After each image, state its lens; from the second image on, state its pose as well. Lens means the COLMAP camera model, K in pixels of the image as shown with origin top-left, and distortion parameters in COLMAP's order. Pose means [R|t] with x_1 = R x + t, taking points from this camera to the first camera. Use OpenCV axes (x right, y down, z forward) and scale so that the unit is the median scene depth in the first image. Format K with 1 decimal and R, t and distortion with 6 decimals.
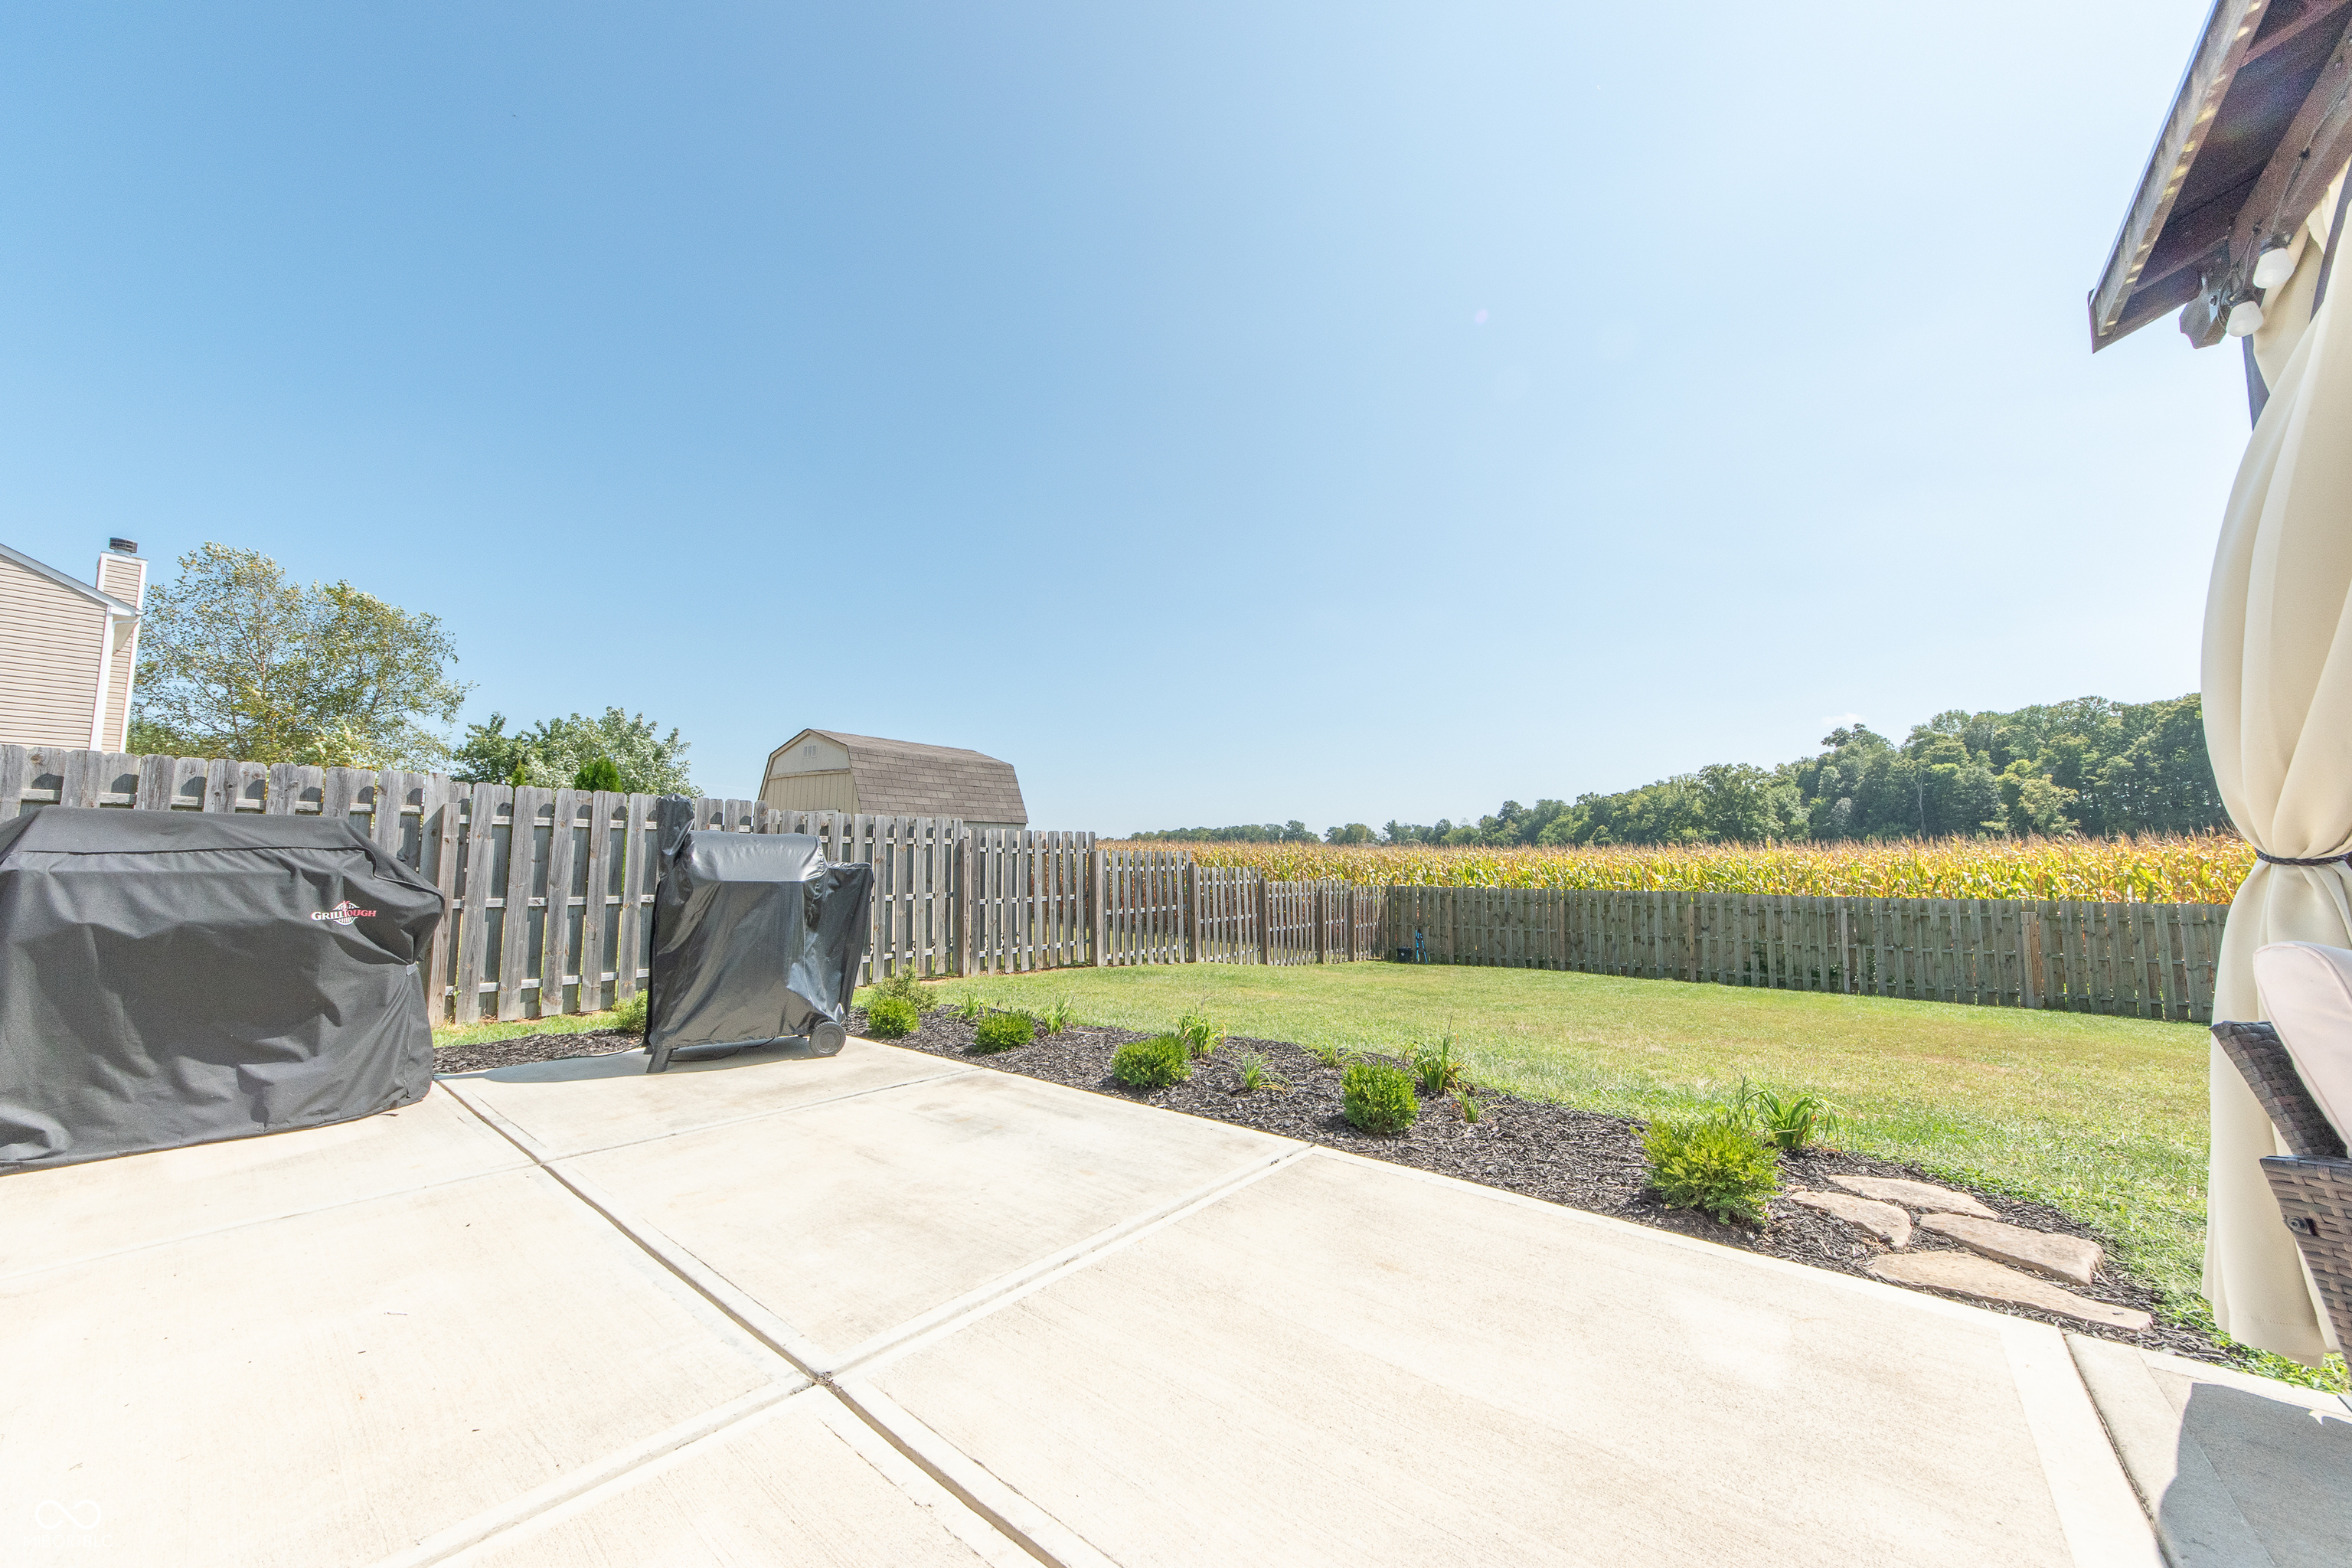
lens RADIAL K [[847.3, 0, 1178.3], [0, 847.3, 786.8], [0, 0, 1]] dist [-0.007107, 0.002492]
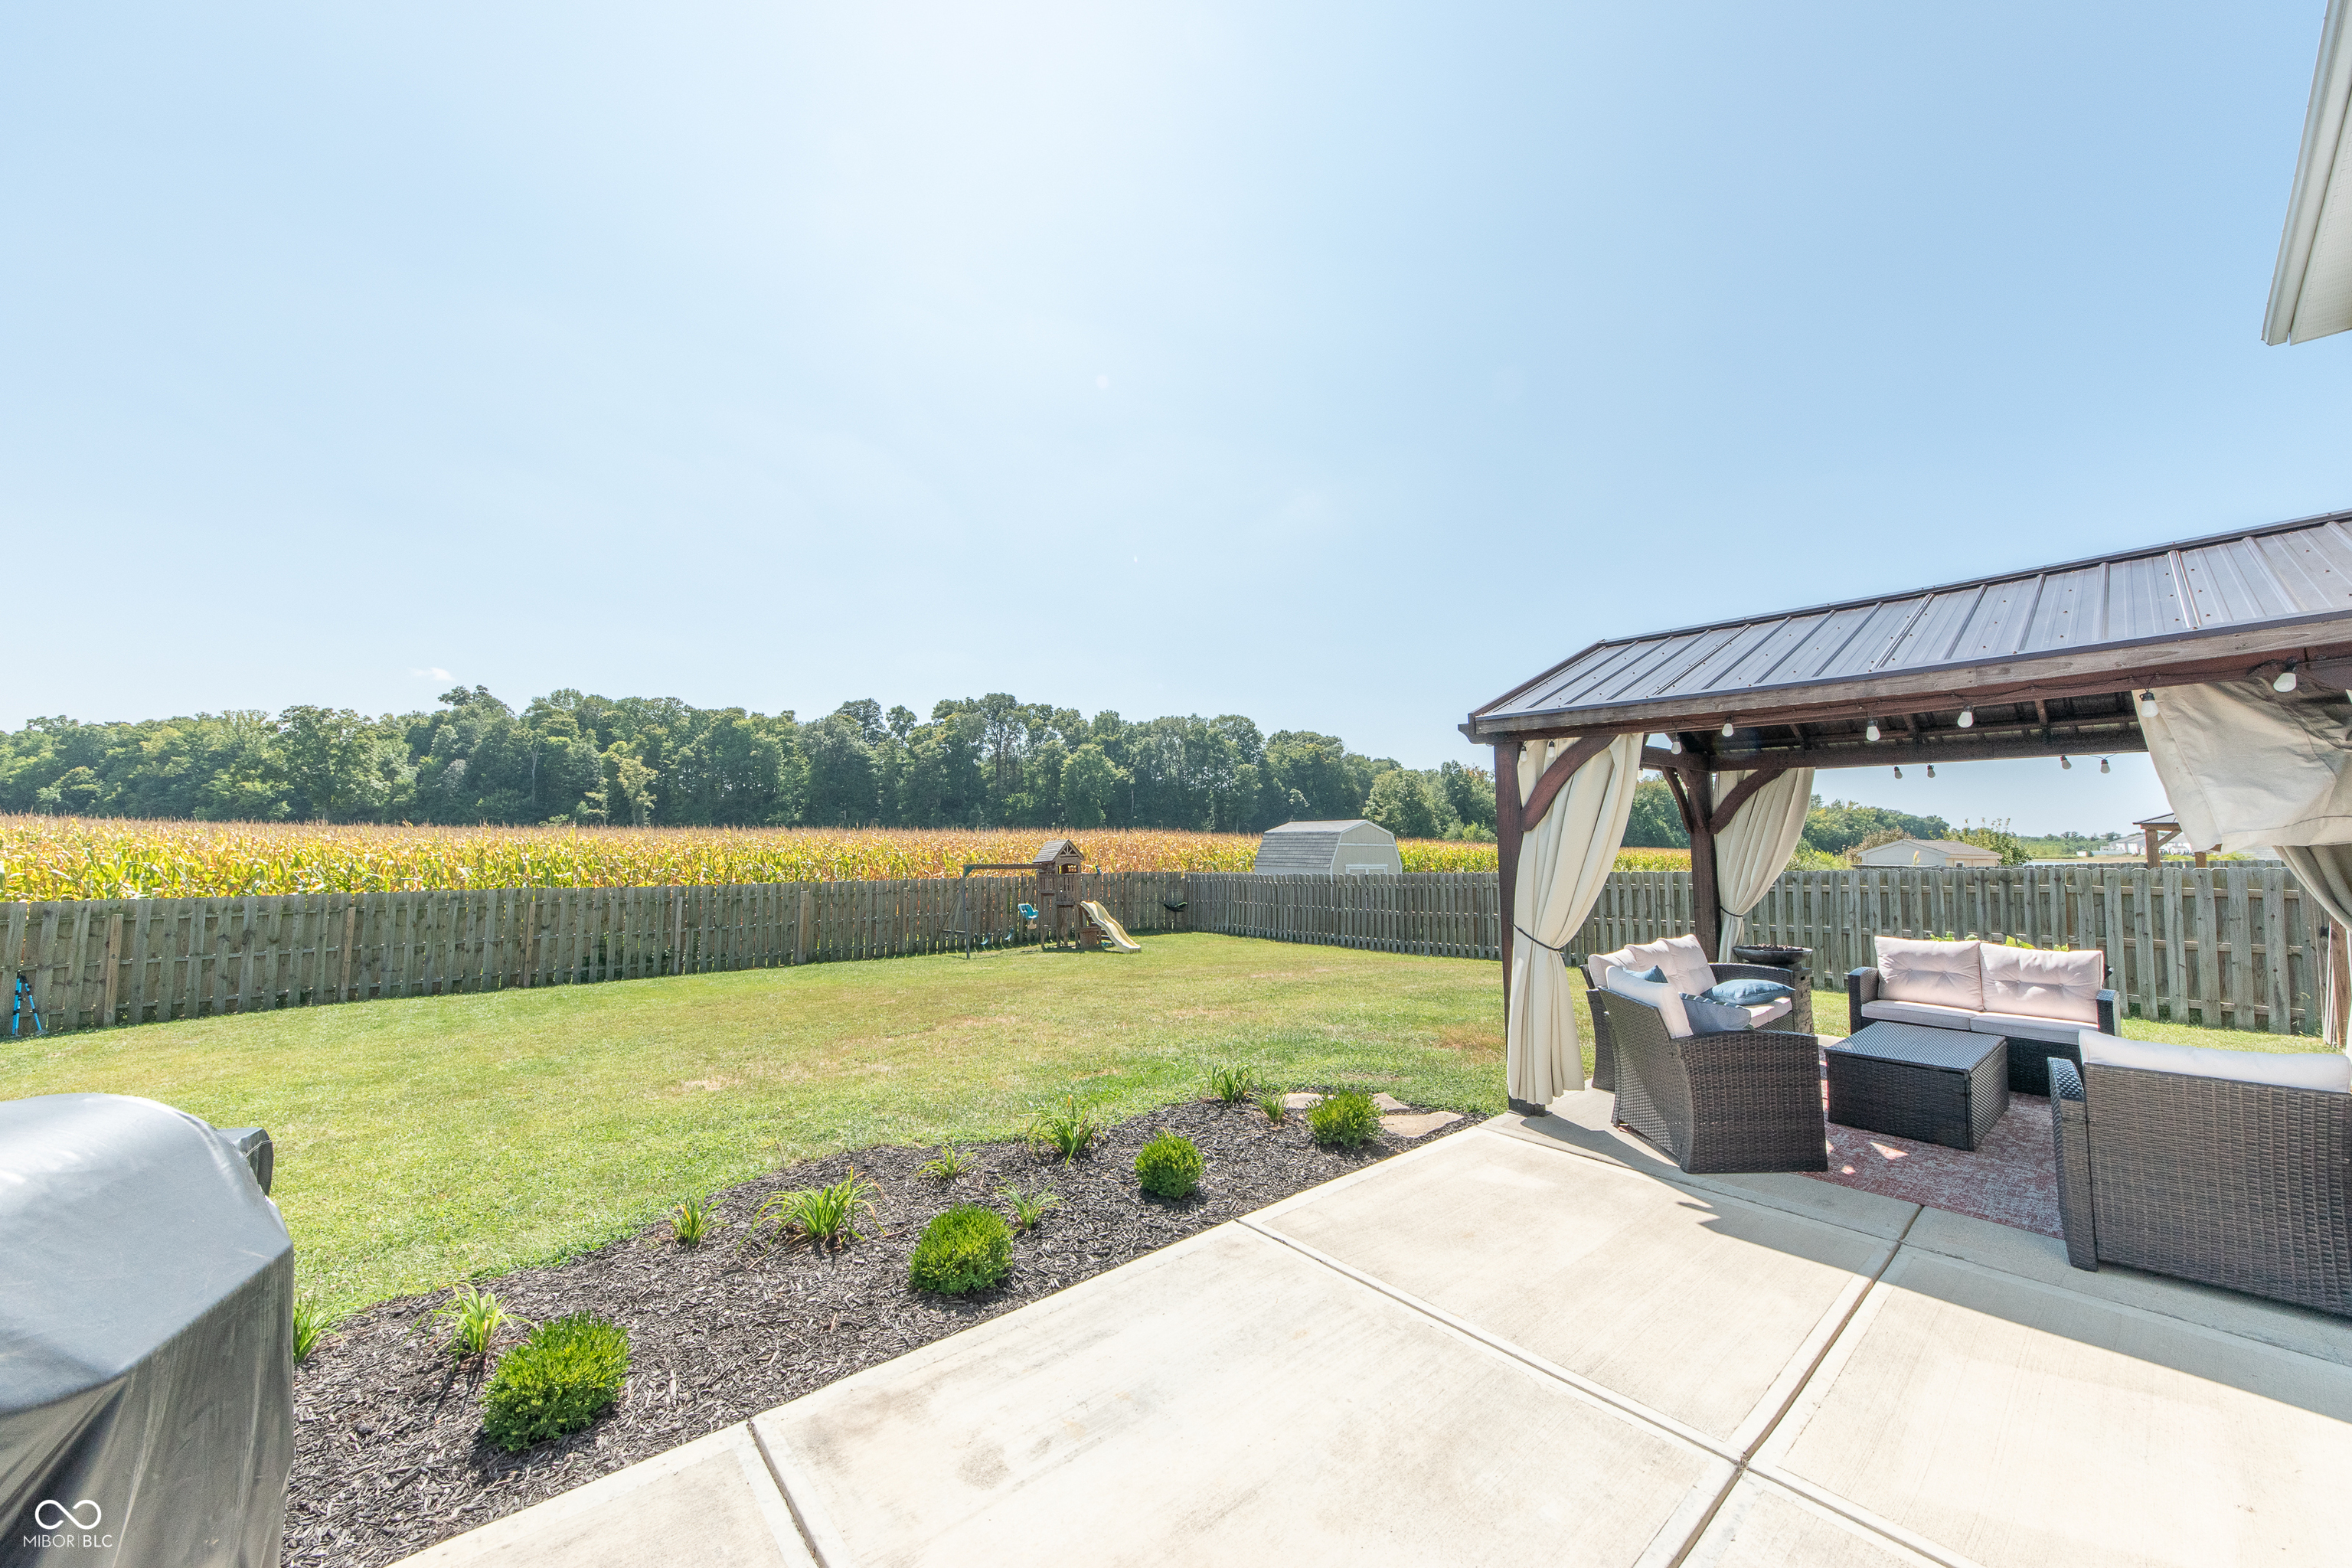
lens RADIAL K [[847.3, 0, 1179.4], [0, 847.3, 782.3], [0, 0, 1]] dist [-0.007107, 0.002492]
pose [[0.175818, 0.060656, 0.982552, -0.100426], [-0.100380, 0.994002, -0.043401, -0.011795], [-0.979291, -0.090998, 0.180853, 0.088651]]
